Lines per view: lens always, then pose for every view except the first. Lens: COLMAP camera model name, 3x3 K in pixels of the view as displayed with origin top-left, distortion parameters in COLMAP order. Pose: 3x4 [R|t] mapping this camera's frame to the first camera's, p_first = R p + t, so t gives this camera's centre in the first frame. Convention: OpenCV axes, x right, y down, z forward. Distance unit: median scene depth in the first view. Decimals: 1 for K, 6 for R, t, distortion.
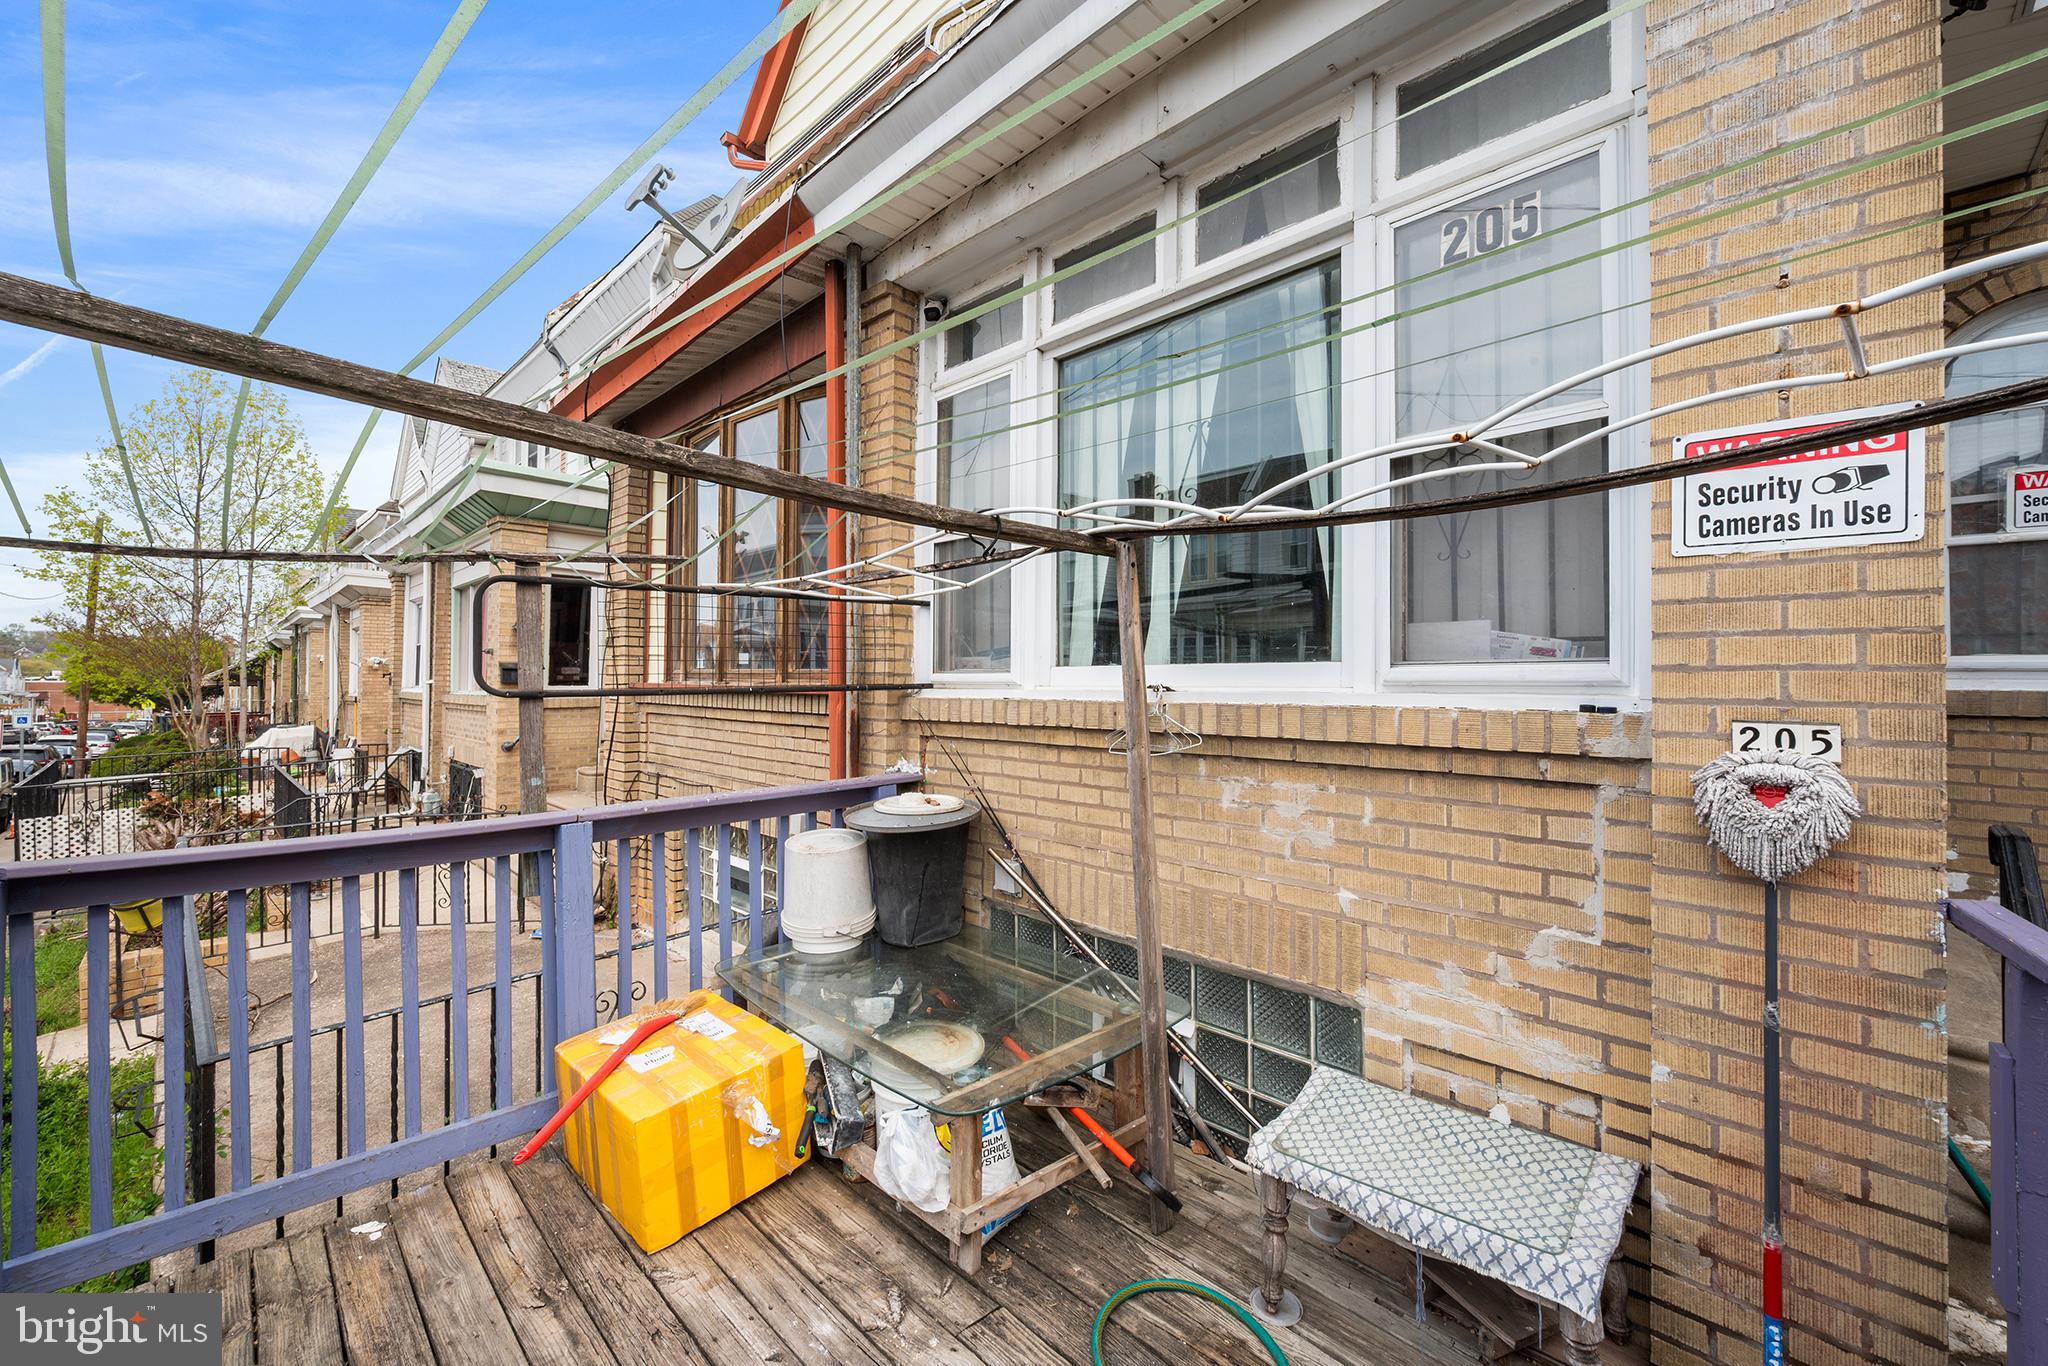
lens RADIAL K [[824.1, 0, 1020.5], [0, 824.1, 670.8], [0, 0, 1]] dist [-0.000092, -0.000191]
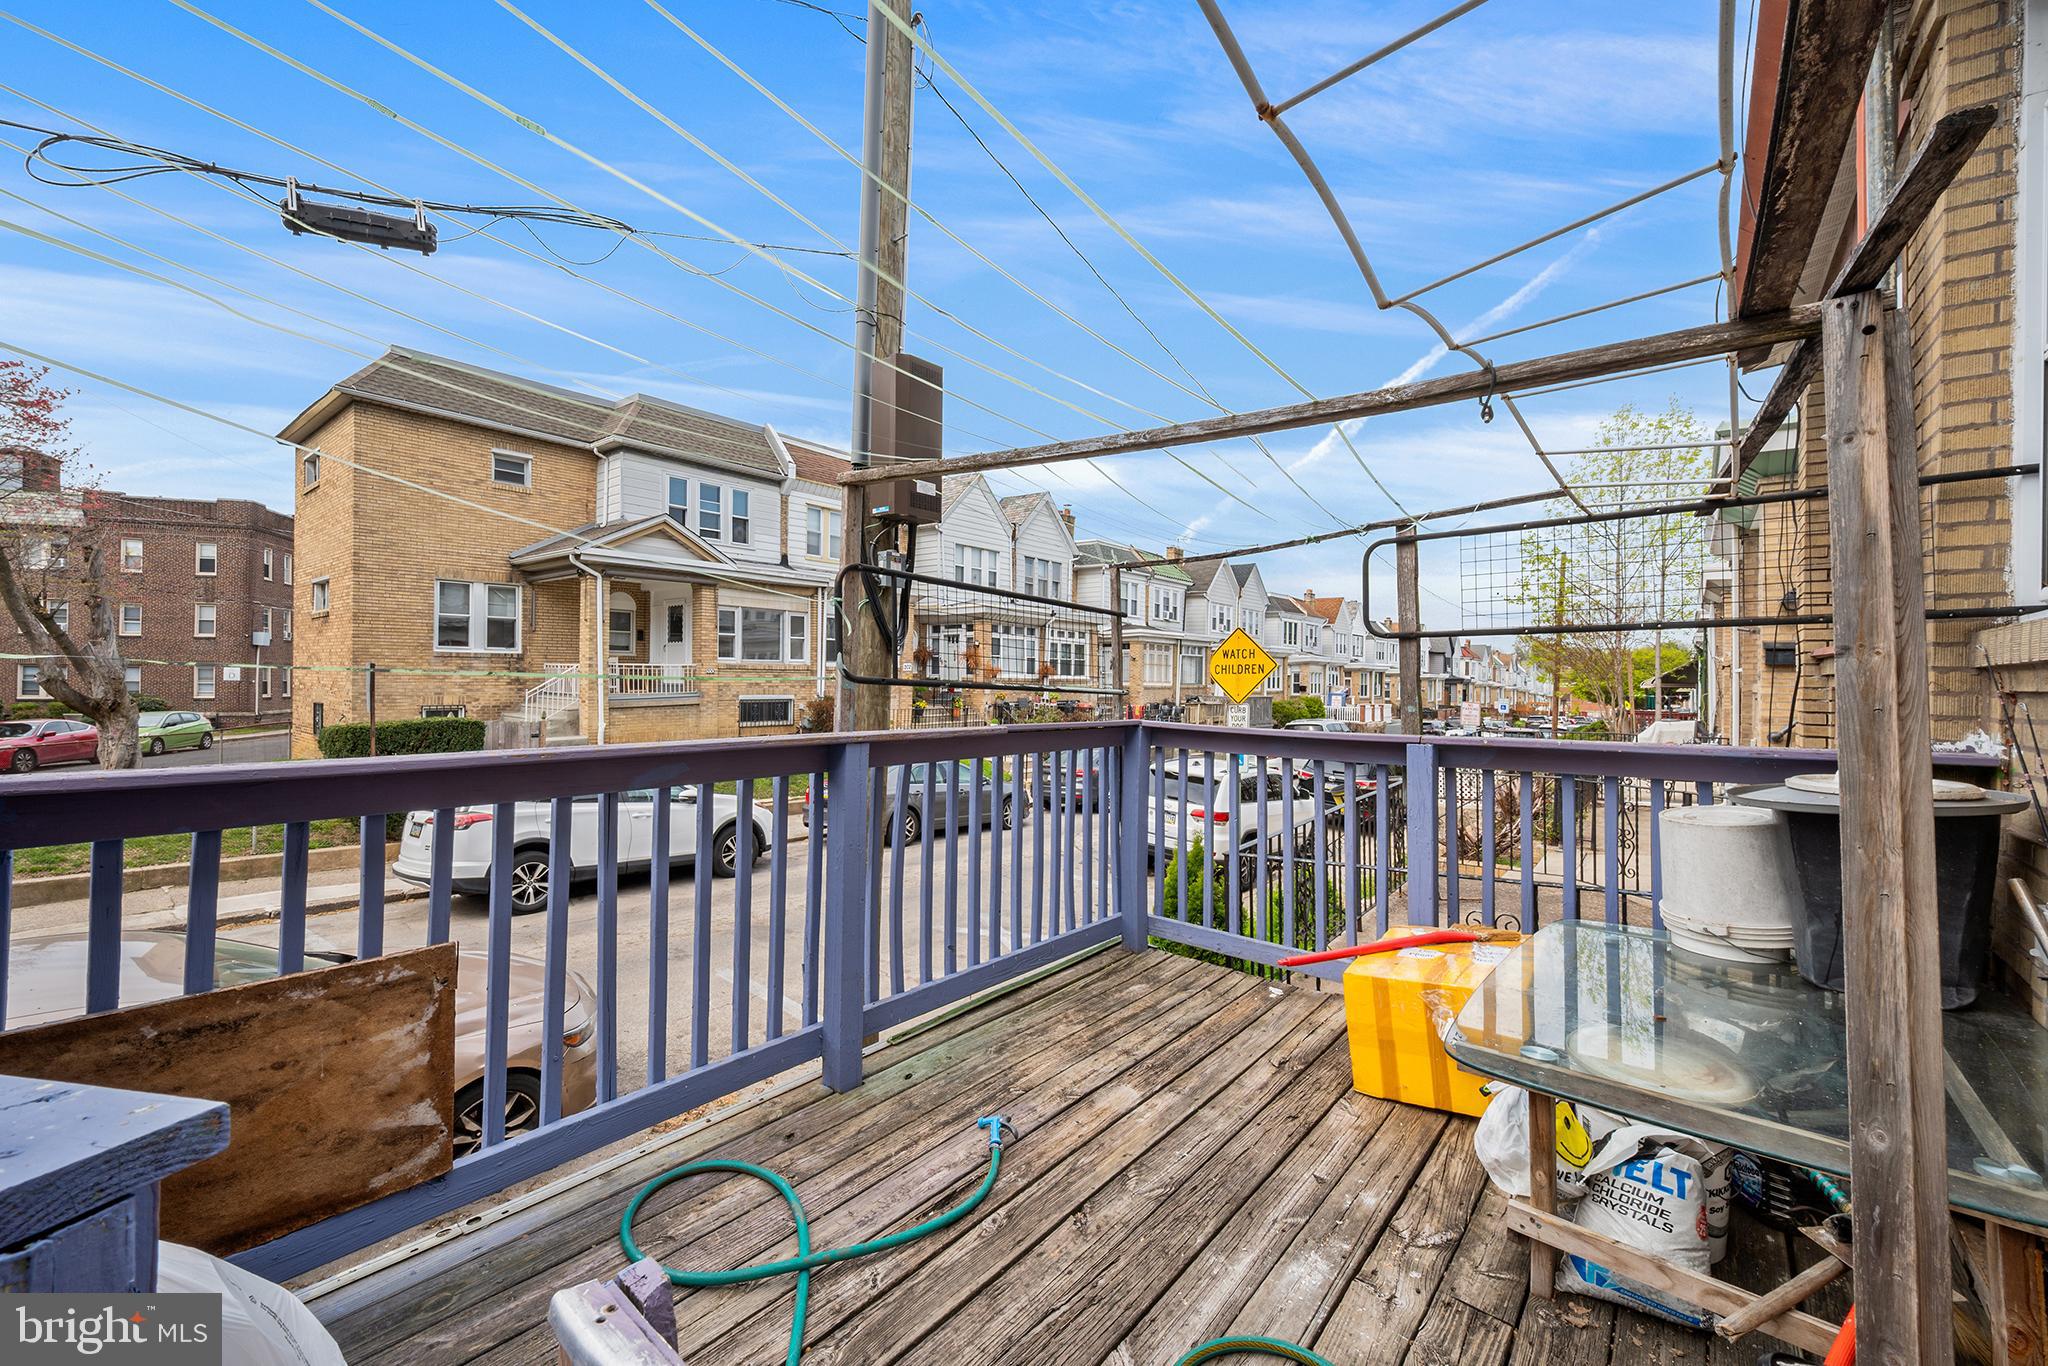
lens RADIAL K [[835.7, 0, 1024.0], [0, 835.7, 683.0], [0, 0, 1]] dist [0.000215, -0.000005]
pose [[0.117573, 0.002878, -0.993060, 0.550520], [0.001738, 0.999994, 0.003104, 0.094837], [0.993063, -0.002091, 0.117567, 0.310764]]
